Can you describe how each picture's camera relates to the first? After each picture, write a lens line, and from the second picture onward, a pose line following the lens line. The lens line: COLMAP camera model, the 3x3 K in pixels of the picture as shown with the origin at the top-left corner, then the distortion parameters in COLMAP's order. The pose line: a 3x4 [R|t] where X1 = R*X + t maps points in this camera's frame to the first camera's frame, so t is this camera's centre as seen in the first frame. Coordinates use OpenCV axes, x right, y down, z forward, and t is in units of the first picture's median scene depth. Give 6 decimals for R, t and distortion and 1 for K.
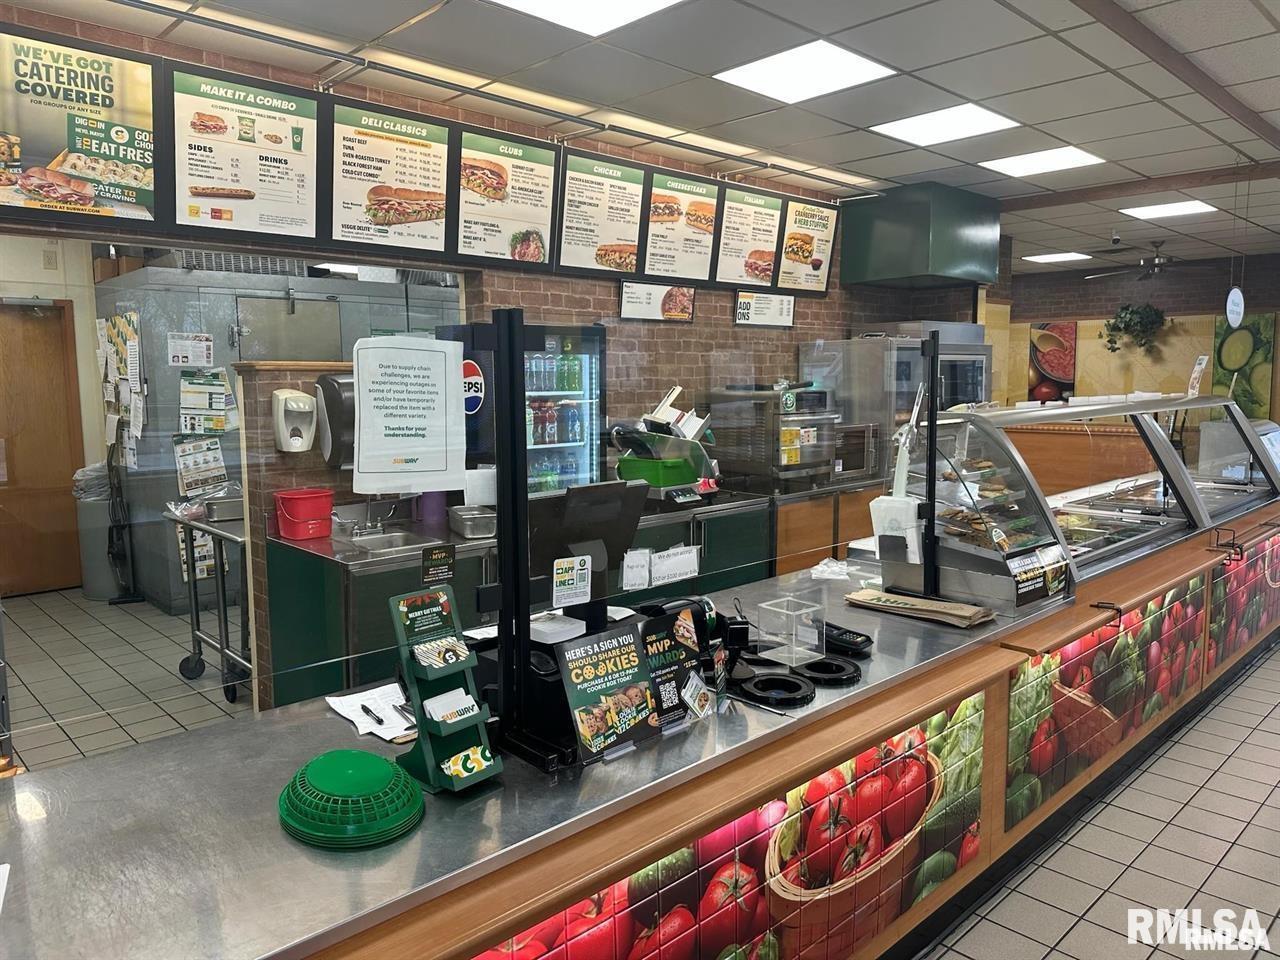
lens RADIAL K [[896.1, 0, 644.7], [0, 896.1, 470.3], [0, 0, 1]] dist [0.031368, -0.039552]
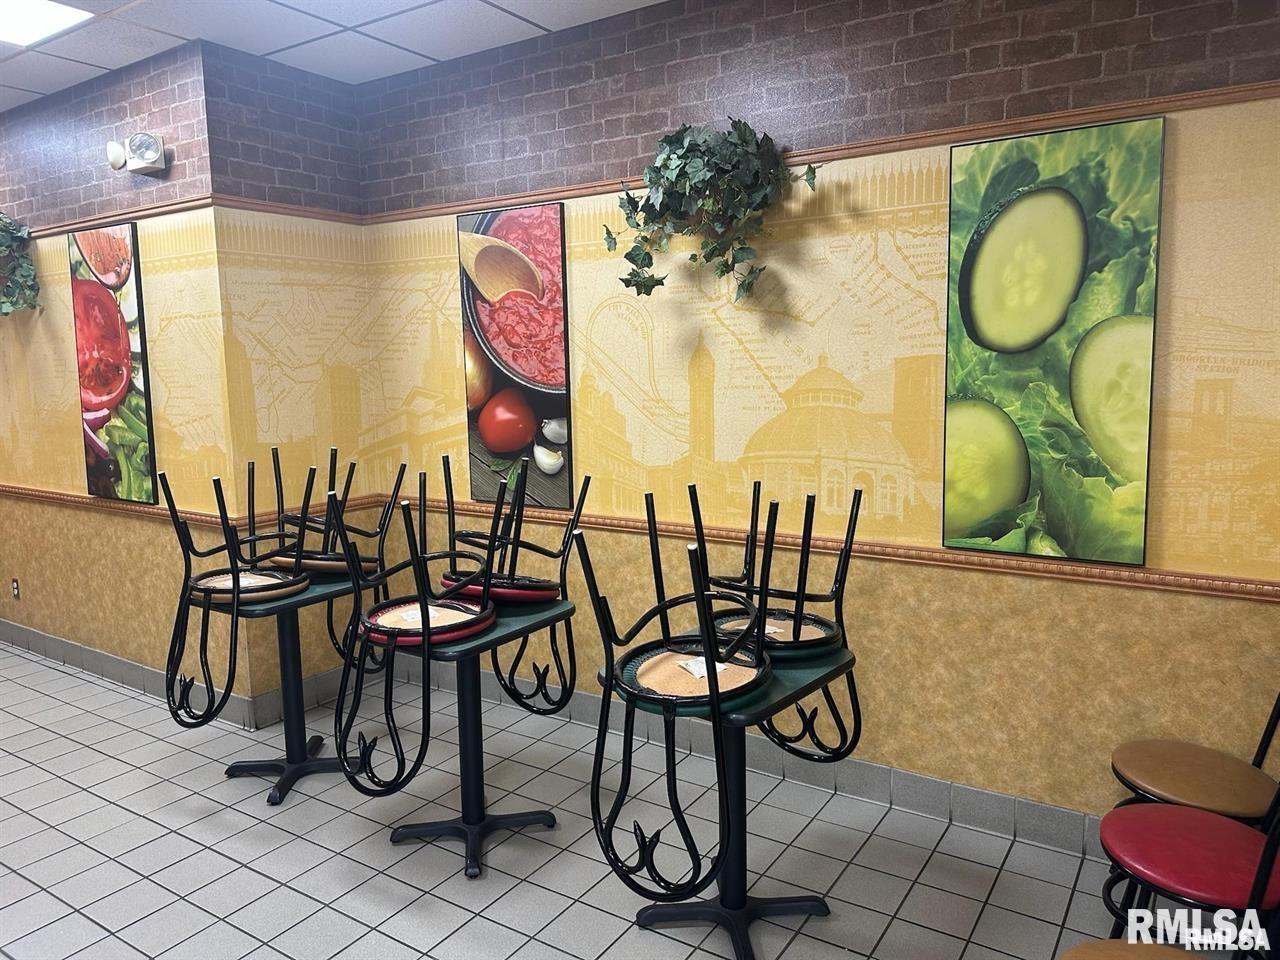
lens RADIAL K [[896.1, 0, 635.8], [0, 896.1, 477.6], [0, 0, 1]] dist [0.031368, -0.039552]
pose [[0.975051, -0.037086, 0.218861, 0.460752], [0.033421, 0.999233, 0.020426, -0.078142], [-0.219451, -0.012602, 0.975542, 0.727677]]
